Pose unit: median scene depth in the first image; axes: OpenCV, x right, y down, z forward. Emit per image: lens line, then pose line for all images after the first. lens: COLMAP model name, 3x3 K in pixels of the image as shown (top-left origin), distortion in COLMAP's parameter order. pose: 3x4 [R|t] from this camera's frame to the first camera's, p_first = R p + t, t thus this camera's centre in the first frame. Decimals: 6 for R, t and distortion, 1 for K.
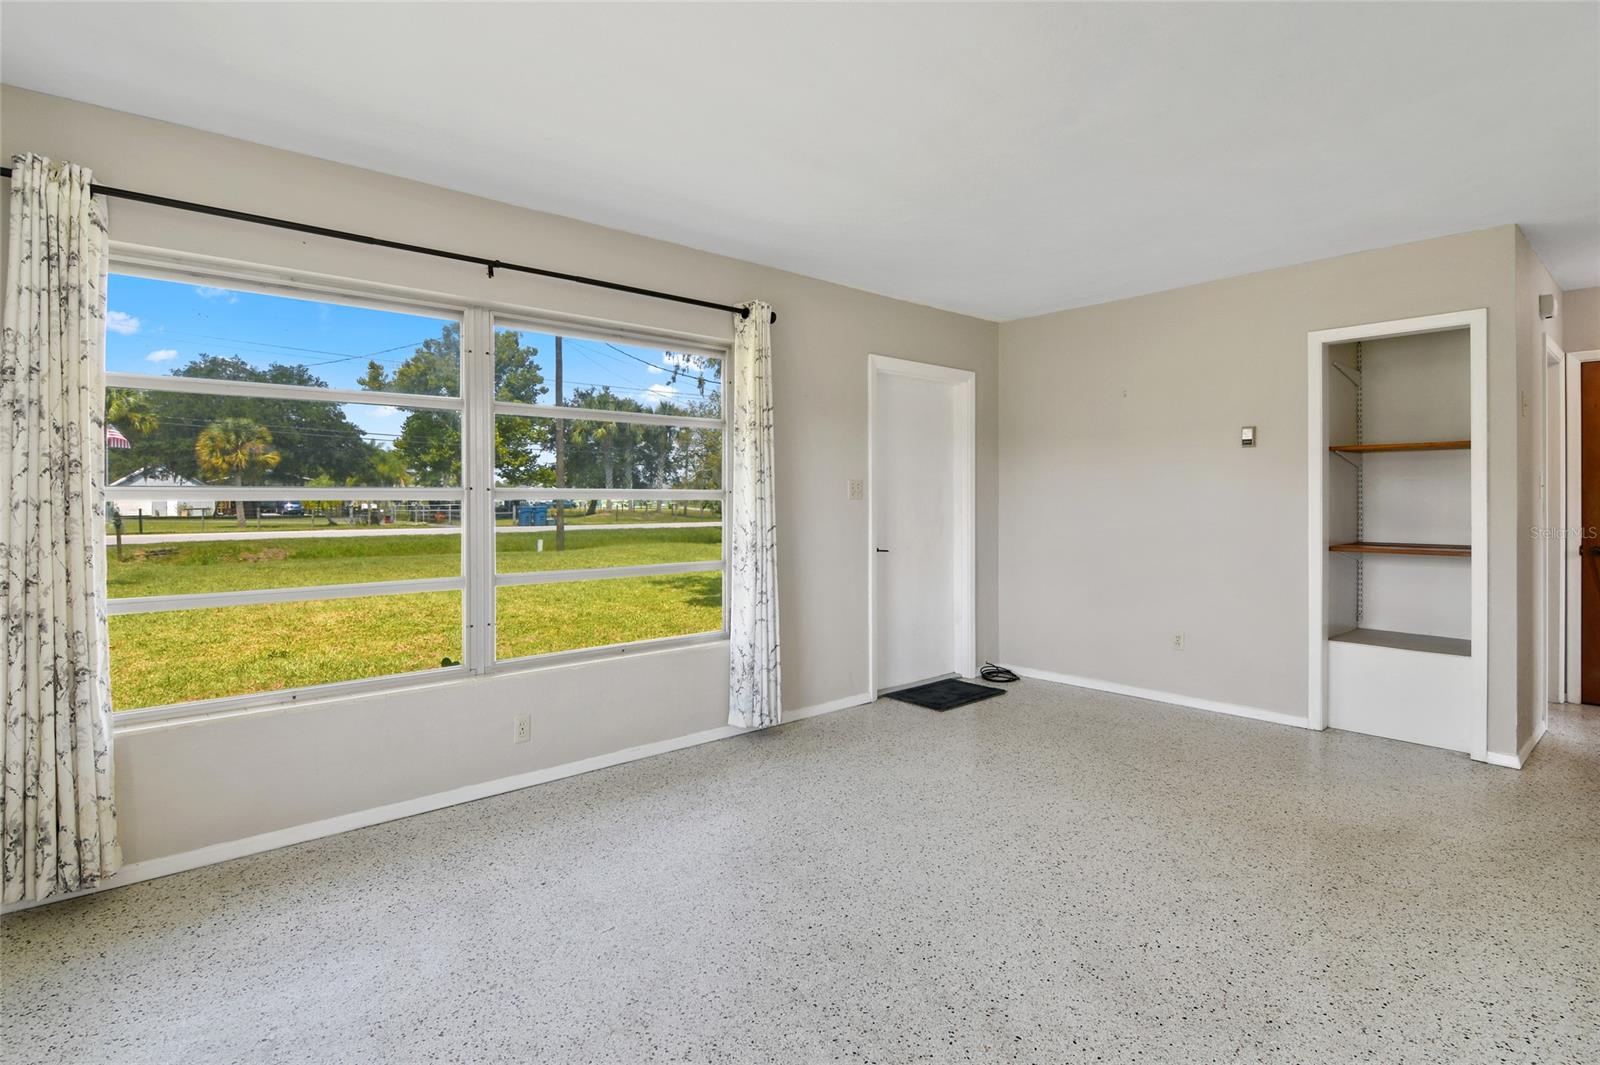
lens RADIAL K [[782.4, 0, 801.2], [0, 782.4, 497.7], [0, 0, 1]] dist [0.001547, -0.000726]
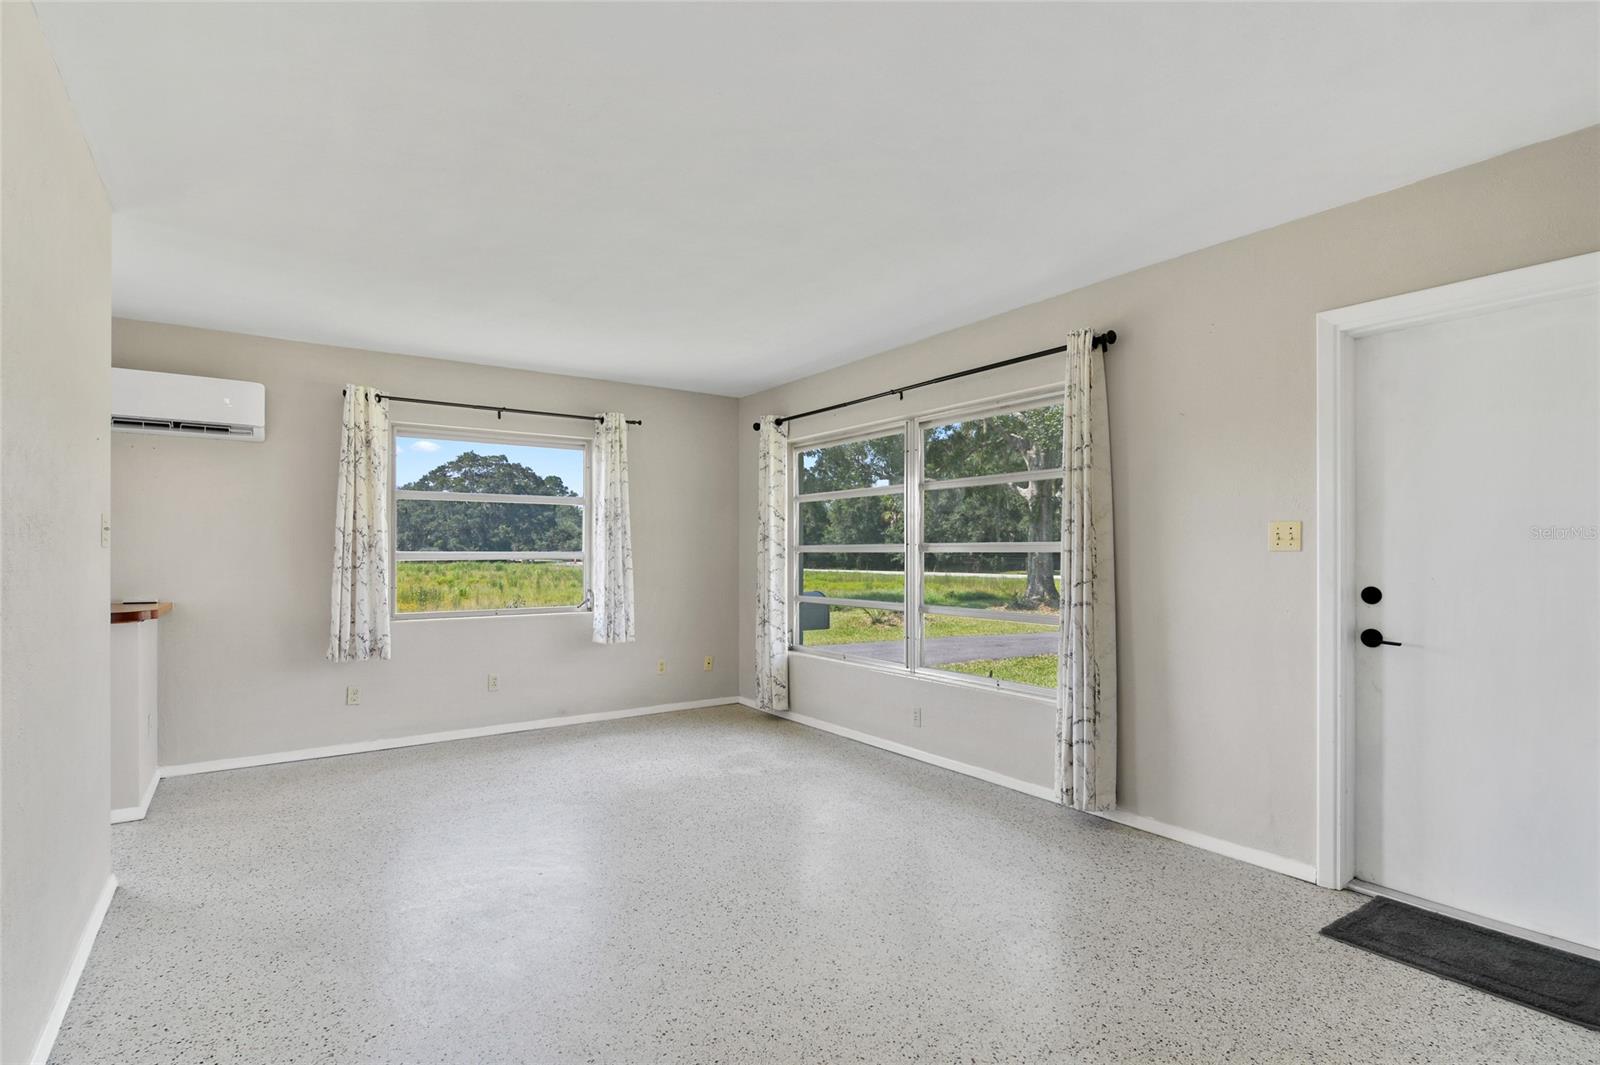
lens RADIAL K [[769.4, 0, 801.3], [0, 769.4, 552.5], [0, 0, 1]] dist [0.003581, 0.000194]
pose [[-0.096456, -0.002977, -0.995333, 1.134039], [-0.002041, 0.999994, -0.002793, 0.009210], [0.995335, 0.001762, -0.096462, 1.029612]]
